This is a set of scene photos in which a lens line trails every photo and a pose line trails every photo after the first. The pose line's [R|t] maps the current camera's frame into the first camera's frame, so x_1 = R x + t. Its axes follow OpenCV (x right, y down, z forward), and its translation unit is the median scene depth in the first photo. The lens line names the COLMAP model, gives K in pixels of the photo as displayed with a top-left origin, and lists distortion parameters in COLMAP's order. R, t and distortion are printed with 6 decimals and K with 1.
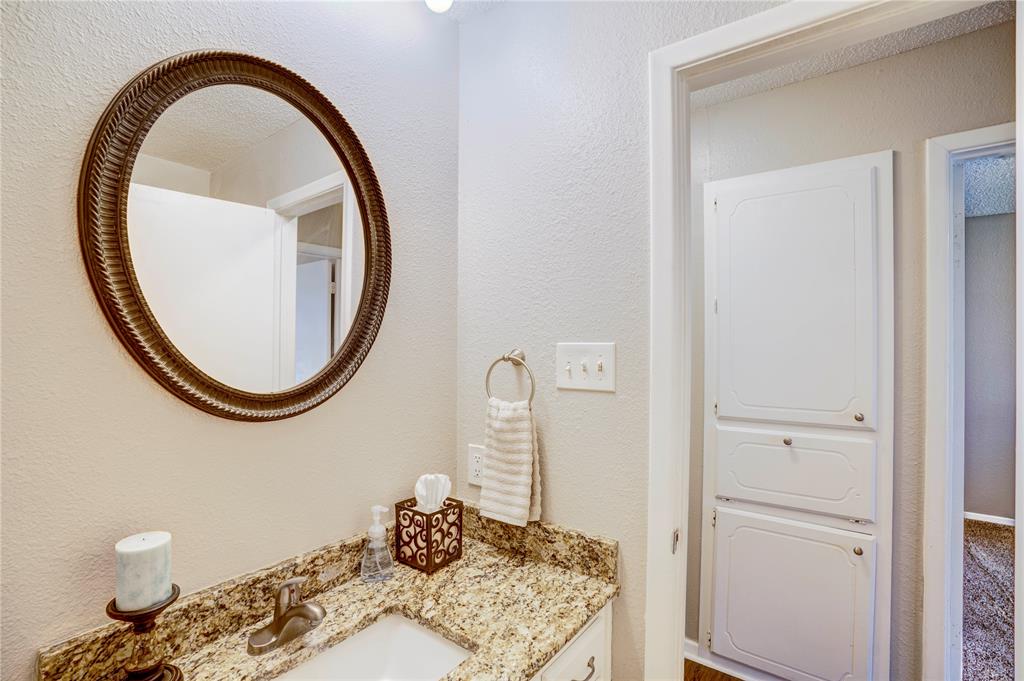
lens RADIAL K [[479.6, 0, 510.1], [0, 479.6, 337.8], [0, 0, 1]] dist [-0.045733, 0.013051]
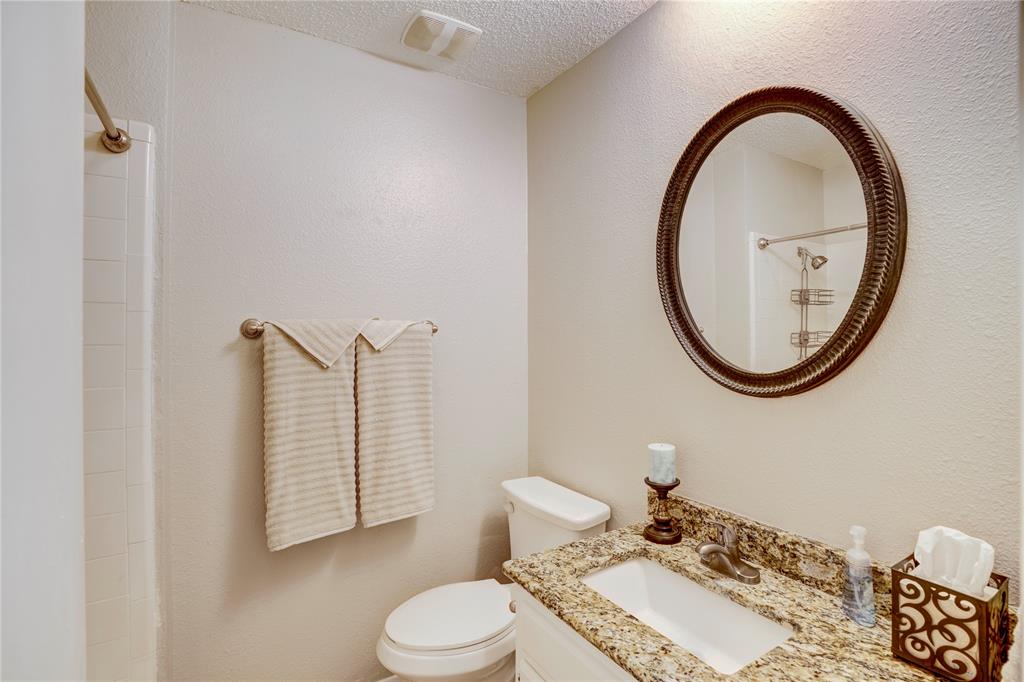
lens RADIAL K [[479.6, 0, 510.1], [0, 479.6, 338.3], [0, 0, 1]] dist [-0.045733, 0.013051]
pose [[-0.379658, -0.009075, -0.925083, 0.725359], [0.008005, 0.999882, -0.013094, 0.037597], [0.925092, -0.012376, -0.379540, 0.792623]]
